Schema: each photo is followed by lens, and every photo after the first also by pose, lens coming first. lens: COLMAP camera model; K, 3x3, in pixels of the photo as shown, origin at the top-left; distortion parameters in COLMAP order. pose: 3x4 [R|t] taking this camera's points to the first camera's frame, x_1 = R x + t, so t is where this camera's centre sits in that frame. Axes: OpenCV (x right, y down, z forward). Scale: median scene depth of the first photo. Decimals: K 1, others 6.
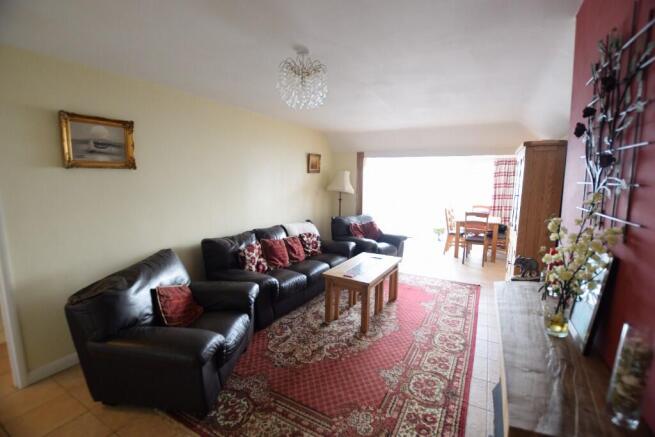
lens RADIAL K [[289.7, 0, 327.7], [0, 289.7, 218.4], [0, 0, 1]] dist [-0.027061, 0.000891]
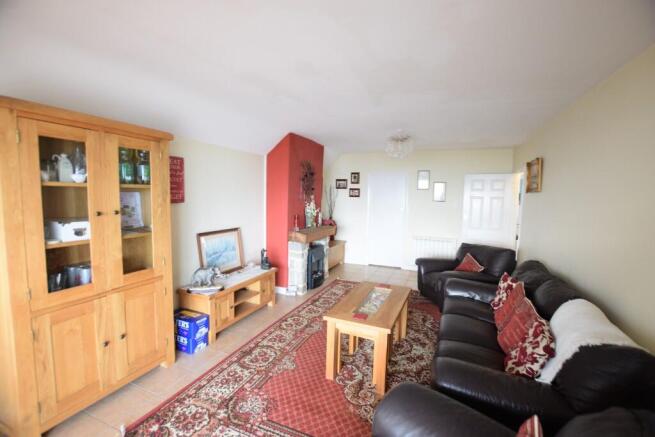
lens RADIAL K [[289.7, 0, 328.9], [0, 289.7, 218.5], [0, 0, 1]] dist [-0.027061, 0.000891]
pose [[-0.993069, -0.019429, -0.115916, 0.383095], [-0.043675, 0.976624, 0.210471, -0.240758], [0.109117, 0.214075, -0.970704, 1.874843]]
